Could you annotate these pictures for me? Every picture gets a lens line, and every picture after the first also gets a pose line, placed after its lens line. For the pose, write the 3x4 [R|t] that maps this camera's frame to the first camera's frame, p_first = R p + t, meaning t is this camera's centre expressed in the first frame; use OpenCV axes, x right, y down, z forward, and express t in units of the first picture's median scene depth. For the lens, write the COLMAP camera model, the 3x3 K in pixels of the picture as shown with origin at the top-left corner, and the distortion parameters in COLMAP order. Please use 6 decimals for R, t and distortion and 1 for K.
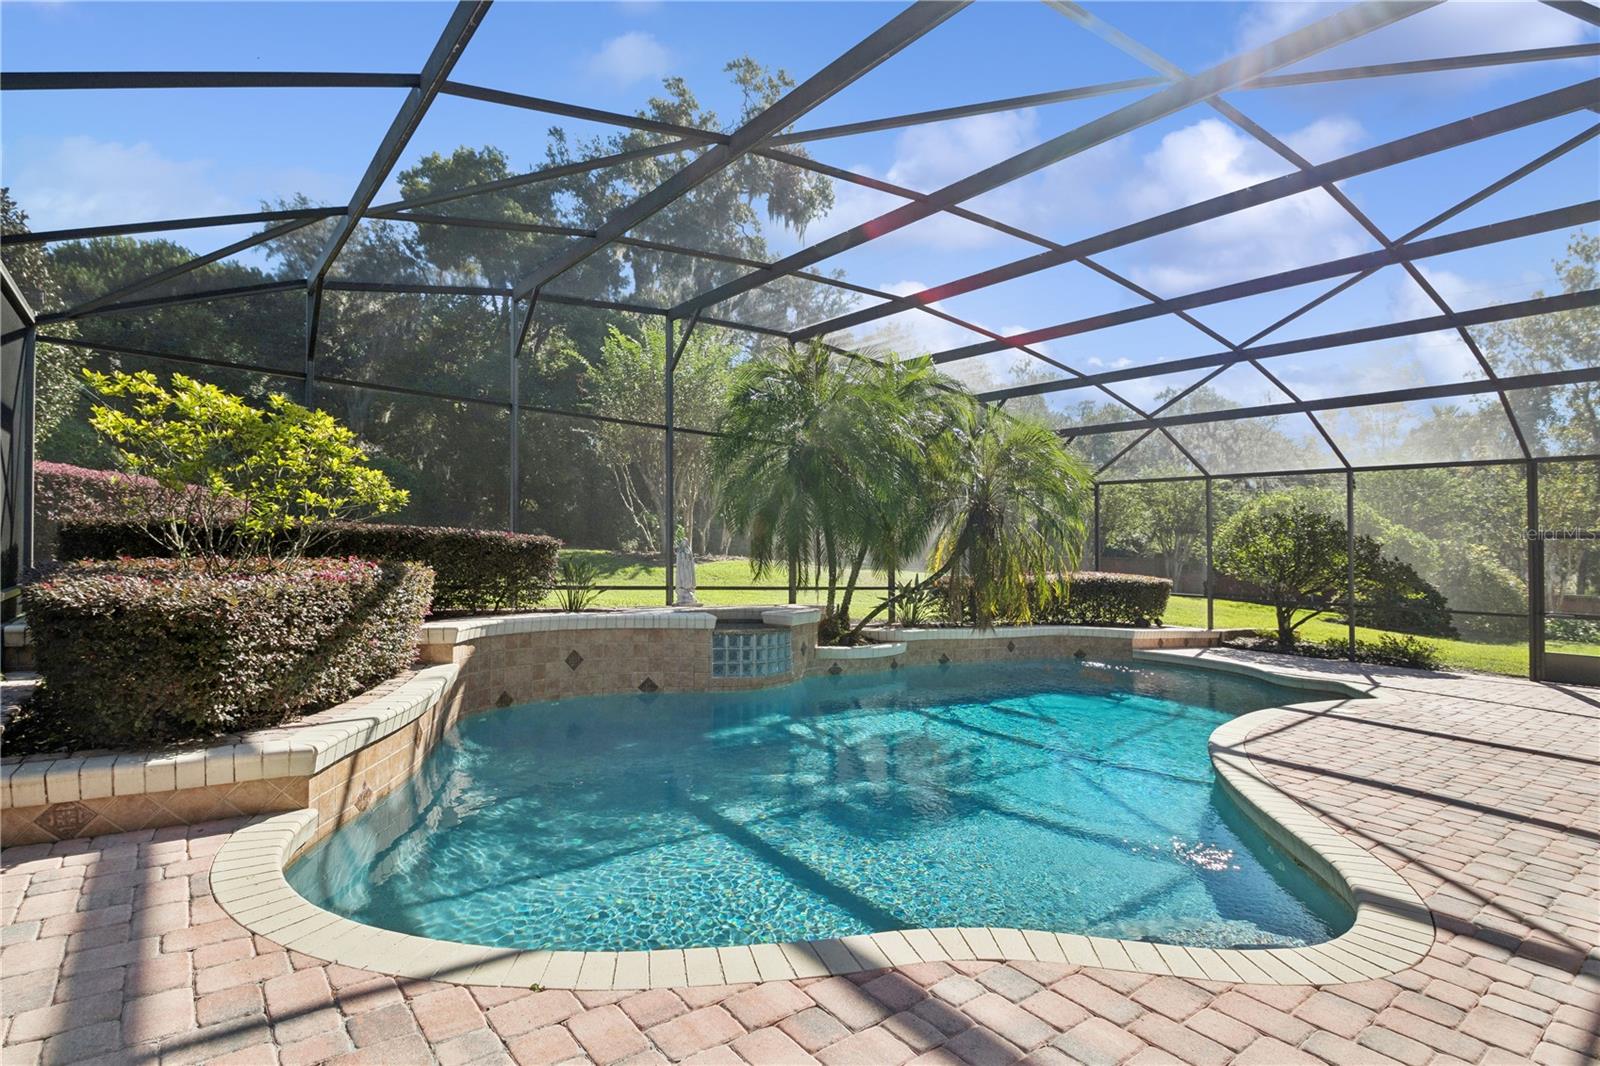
lens RADIAL K [[793.1, 0, 770.5], [0, 793.1, 536.7], [0, 0, 1]] dist [-0.015845, -0.000182]
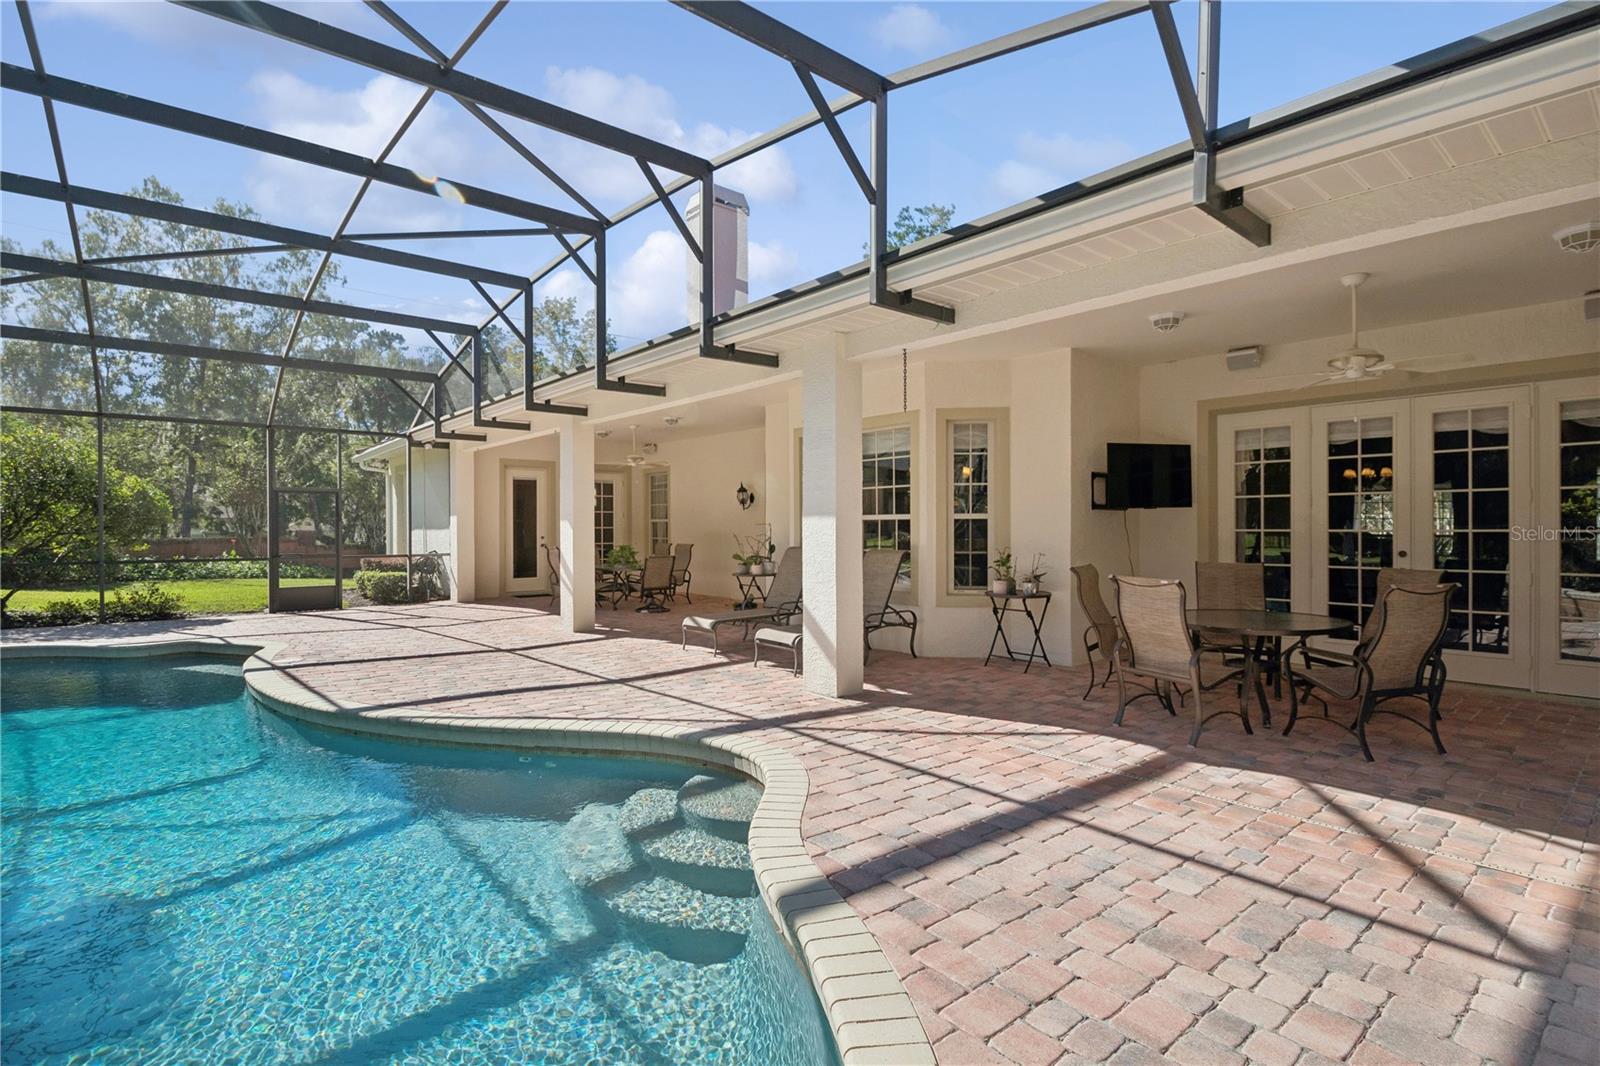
lens RADIAL K [[793.1, 0, 770.5], [0, 793.1, 536.7], [0, 0, 1]] dist [-0.015845, -0.000182]
pose [[-0.039082, -0.050547, 0.997957, -0.546060], [-0.019707, 0.998564, 0.049806, -0.017132], [-0.999042, -0.017721, -0.040022, 0.607952]]
